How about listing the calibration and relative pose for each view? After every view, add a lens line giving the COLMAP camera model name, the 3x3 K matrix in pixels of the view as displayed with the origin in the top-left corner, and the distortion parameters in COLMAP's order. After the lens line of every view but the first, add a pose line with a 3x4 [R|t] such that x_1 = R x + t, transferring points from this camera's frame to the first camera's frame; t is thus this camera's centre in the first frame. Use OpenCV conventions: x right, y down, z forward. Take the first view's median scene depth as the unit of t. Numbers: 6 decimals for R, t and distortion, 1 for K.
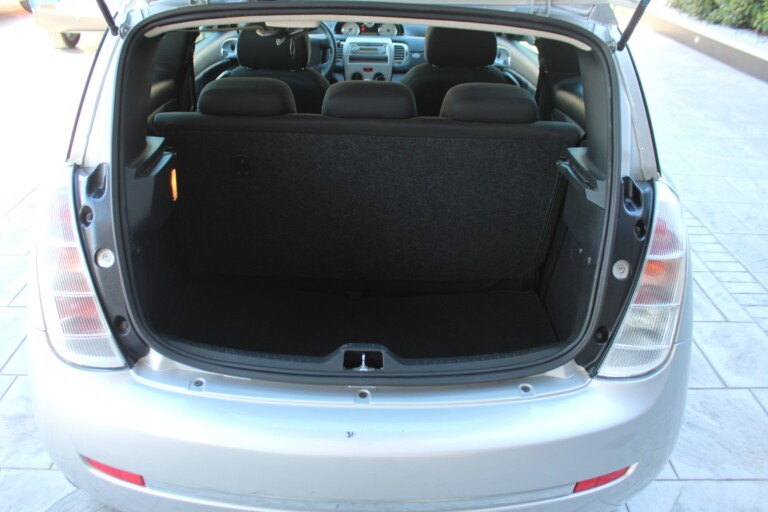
lens RADIAL K [[680.4, 0, 381.6], [0, 680.4, 241.1], [0, 0, 1]] dist [-0.149539, 0.105505]
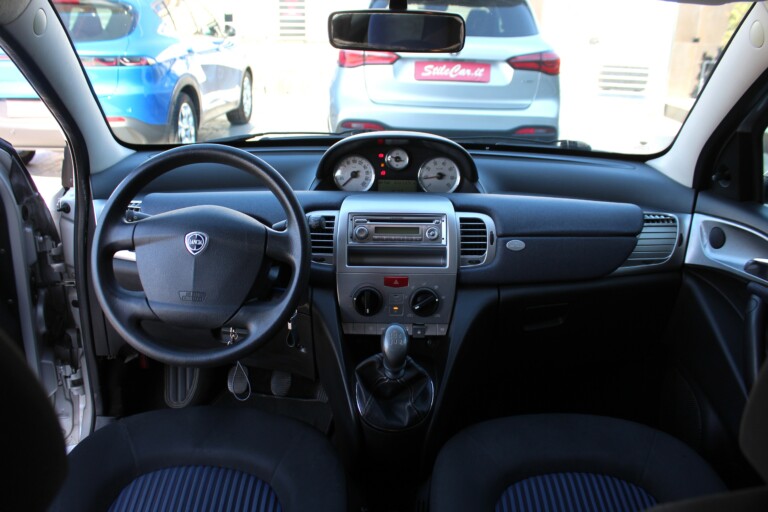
lens RADIAL K [[680.4, 0, 381.6], [0, 680.4, 241.1], [0, 0, 1]] dist [-0.149539, 0.105505]
pose [[0.999279, -0.005093, -0.037616, -0.013191], [-0.000588, 0.988763, -0.149490, -0.216551], [0.037955, 0.149405, 0.988047, 0.597262]]
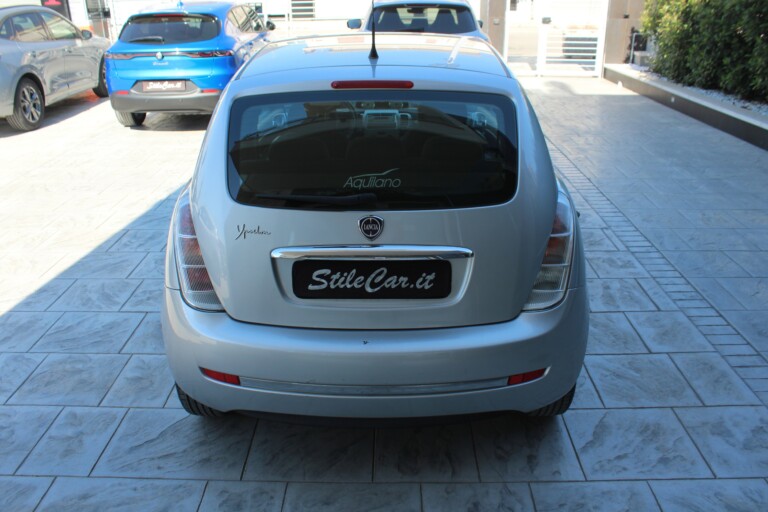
lens RADIAL K [[680.4, 0, 381.6], [0, 680.4, 241.1], [0, 0, 1]] dist [-0.149539, 0.105505]
pose [[0.998526, -0.026909, -0.047146, 0.043269], [0.022011, 0.994592, -0.101497, 0.115094], [0.049622, 0.100310, 0.993718, -0.383671]]
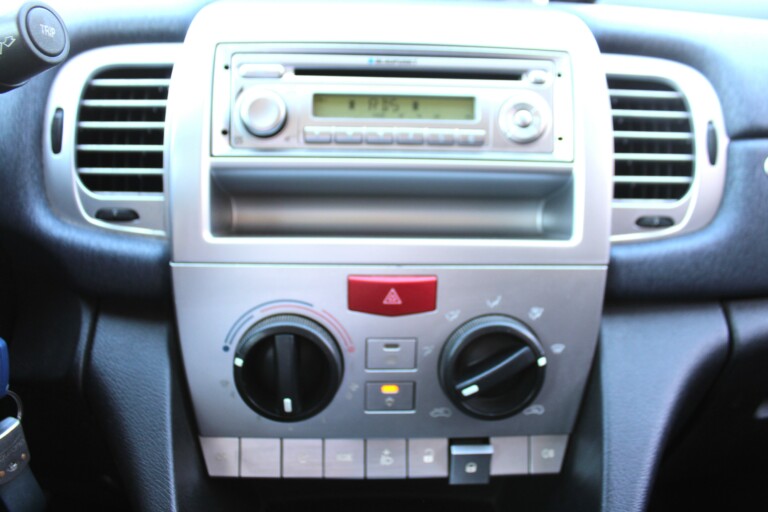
lens RADIAL K [[680.4, 0, 381.6], [0, 680.4, 241.1], [0, 0, 1]] dist [-0.149539, 0.105505]
pose [[0.999743, -0.007535, 0.021381, -0.023630], [0.009505, 0.995563, -0.093613, -0.250888], [-0.020581, 0.093792, 0.995379, 0.884793]]
